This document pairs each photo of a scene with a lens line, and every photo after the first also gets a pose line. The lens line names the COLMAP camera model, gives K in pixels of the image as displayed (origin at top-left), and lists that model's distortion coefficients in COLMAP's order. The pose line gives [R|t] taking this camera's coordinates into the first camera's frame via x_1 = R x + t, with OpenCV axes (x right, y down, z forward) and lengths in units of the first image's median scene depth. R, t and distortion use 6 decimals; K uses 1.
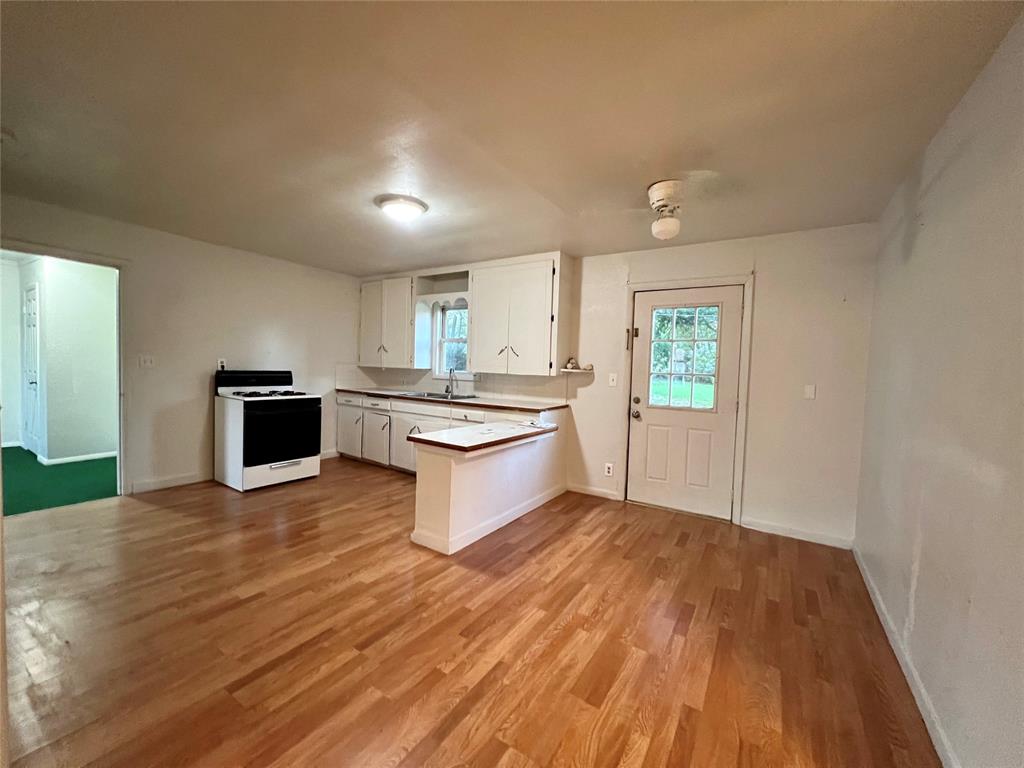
lens RADIAL K [[405.0, 0, 512.0], [0, 405.0, 384.0], [0, 0, 1]] dist [0.000266, 0.000063]
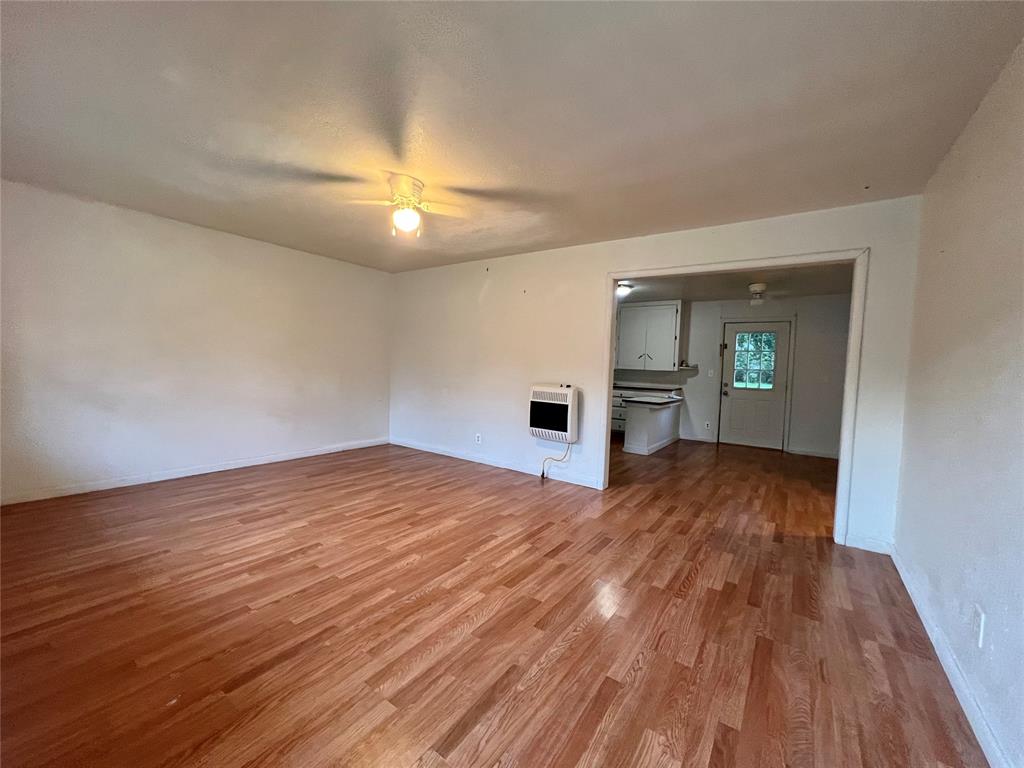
lens RADIAL K [[411.0, 0, 512.0], [0, 411.0, 384.0], [0, 0, 1]] dist [0.001254, 0.000082]
pose [[0.998364, 0.005588, -0.056897, -0.503922], [-0.005987, 0.999959, -0.006858, 0.053472], [0.056856, 0.007188, 0.998356, -0.811228]]
